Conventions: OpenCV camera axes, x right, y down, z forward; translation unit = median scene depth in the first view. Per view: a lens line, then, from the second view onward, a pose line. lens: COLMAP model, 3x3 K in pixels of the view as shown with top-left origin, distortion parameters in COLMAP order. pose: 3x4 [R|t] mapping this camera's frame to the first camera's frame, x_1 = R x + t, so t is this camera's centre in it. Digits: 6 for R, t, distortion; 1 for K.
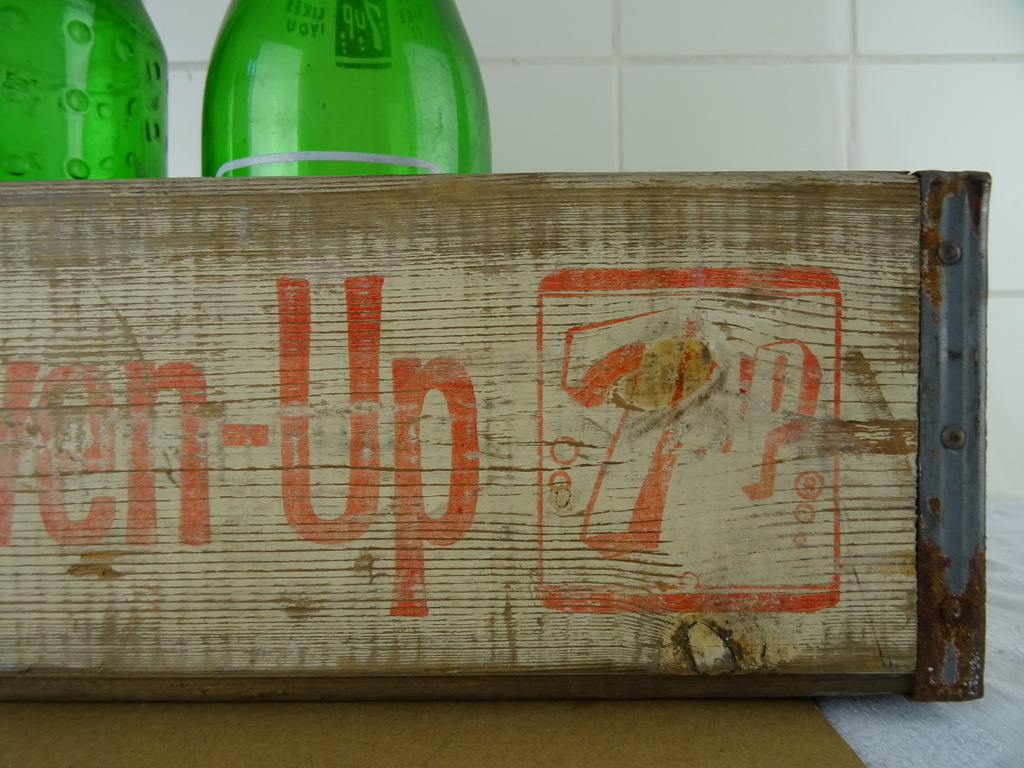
lens RADIAL K [[734.9, 0, 521.1], [0, 734.9, 384.9], [0, 0, 1]] dist [0.000314, -0.023548]
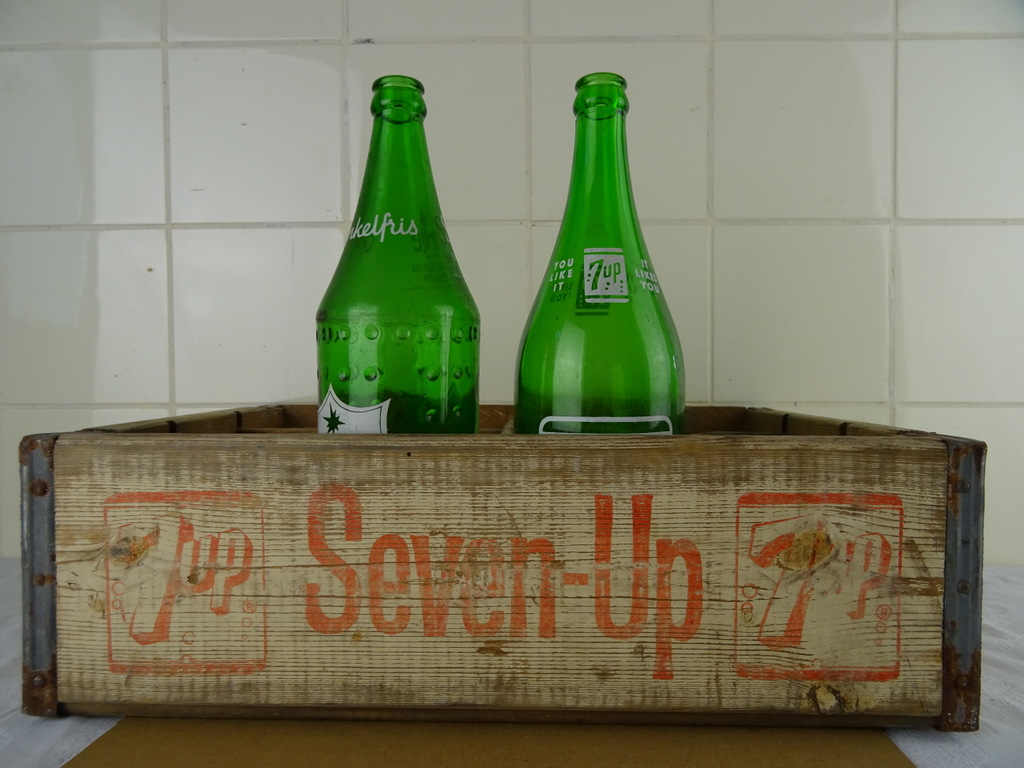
lens RADIAL K [[735.4, 0, 520.1], [0, 735.4, 378.8], [0, 0, 1]] dist [0.002000, -0.022726]
pose [[0.999646, 0.016027, -0.021256, -0.483867], [-0.016186, 0.999842, -0.007326, -0.417577], [0.021135, 0.007668, 0.999747, -0.850596]]
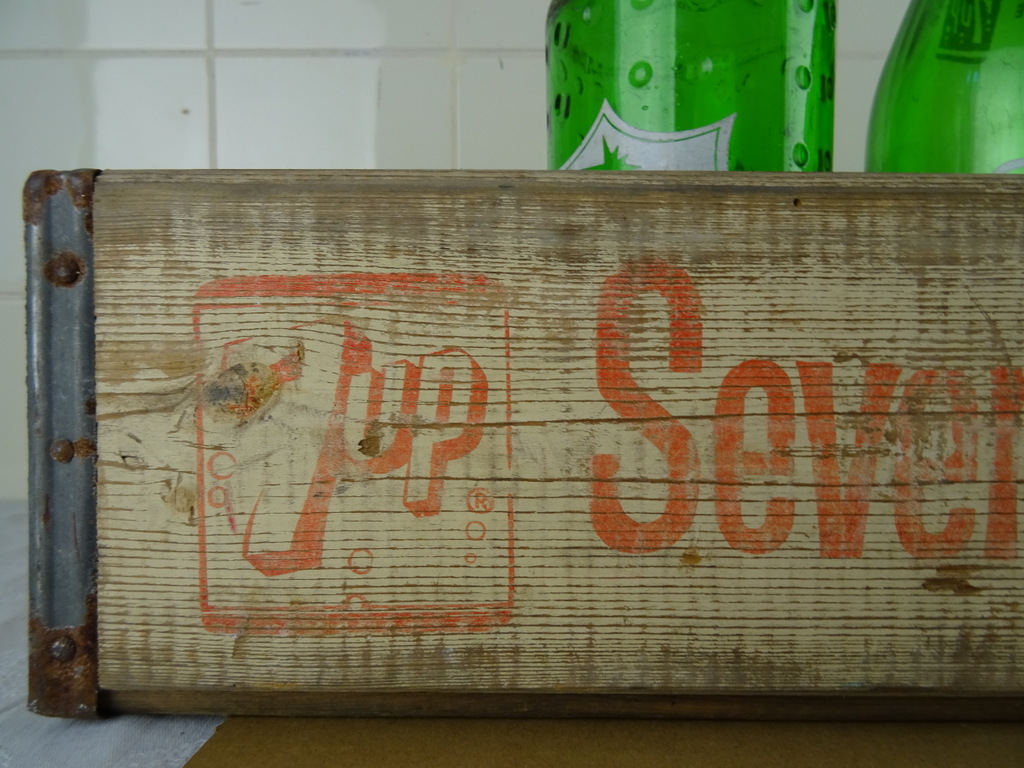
lens RADIAL K [[736.4, 0, 515.8], [0, 736.4, 385.0], [0, 0, 1]] dist [0.010960, -0.027735]
pose [[0.999755, 0.021089, -0.006742, -1.148527], [-0.021034, 0.999745, 0.008172, -0.002826], [0.006913, -0.008028, 0.999944, 0.040534]]
